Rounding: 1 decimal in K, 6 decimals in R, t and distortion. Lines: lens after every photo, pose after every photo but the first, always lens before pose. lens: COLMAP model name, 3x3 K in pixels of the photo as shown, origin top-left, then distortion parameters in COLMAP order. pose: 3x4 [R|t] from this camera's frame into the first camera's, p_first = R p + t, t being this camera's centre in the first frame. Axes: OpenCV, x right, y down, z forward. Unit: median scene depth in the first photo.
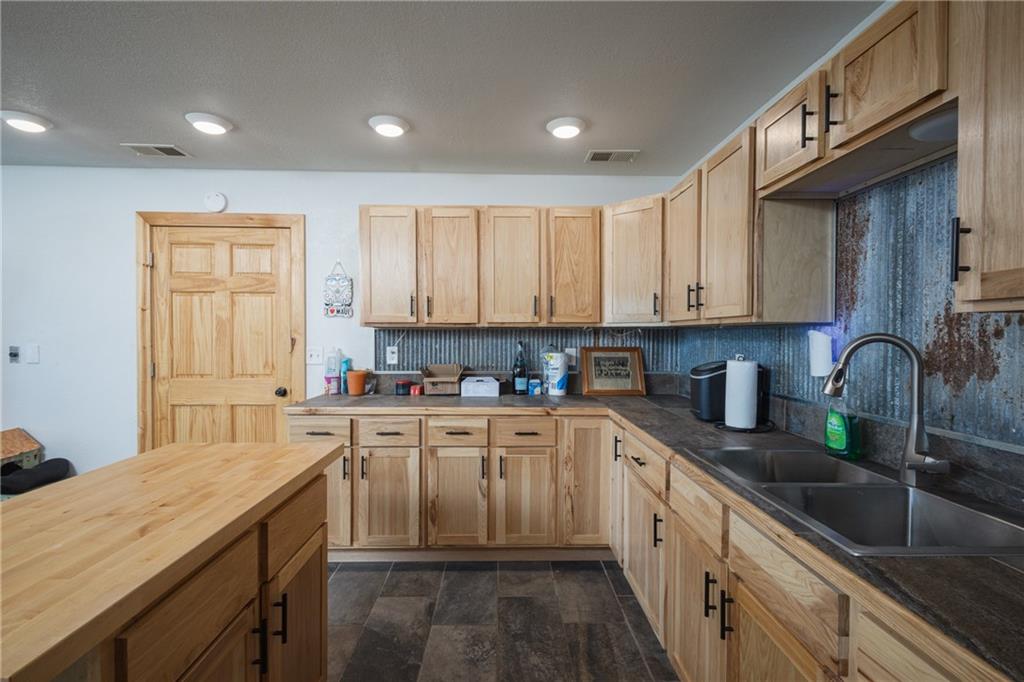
lens RADIAL K [[470.9, 0, 511.6], [0, 470.9, 341.1], [0, 0, 1]] dist [0.010136, -0.002183]
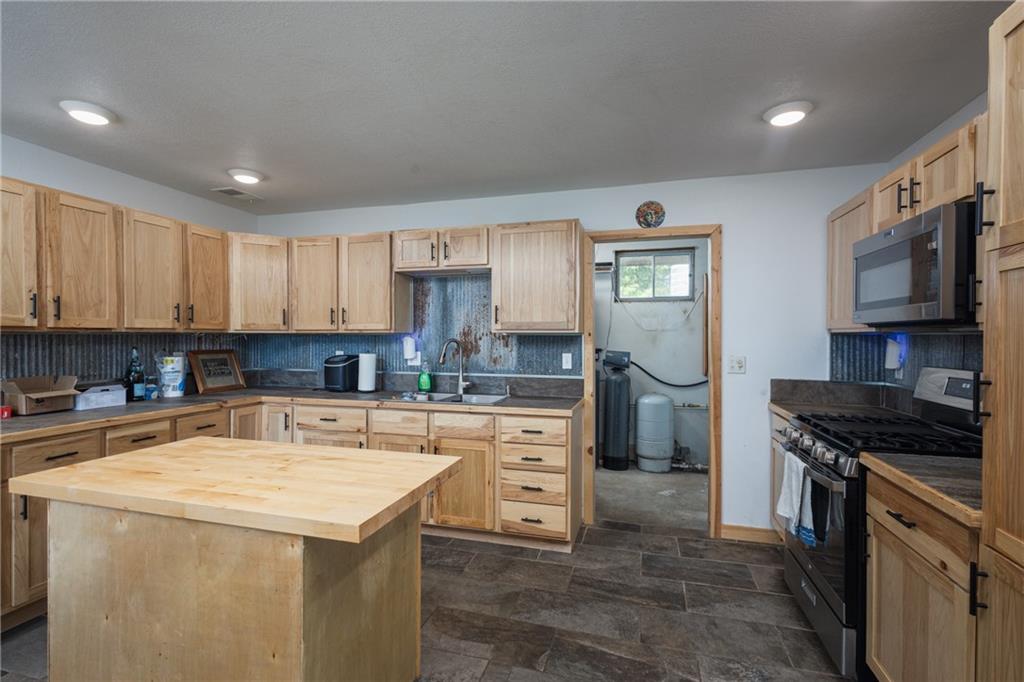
lens RADIAL K [[470.9, 0, 505.9], [0, 470.9, 341.2], [0, 0, 1]] dist [0.010136, -0.002183]
pose [[0.299842, -0.010391, 0.953932, -0.747083], [0.014455, 0.999875, 0.006348, -0.006349], [-0.953879, 0.011885, 0.299955, -0.030529]]
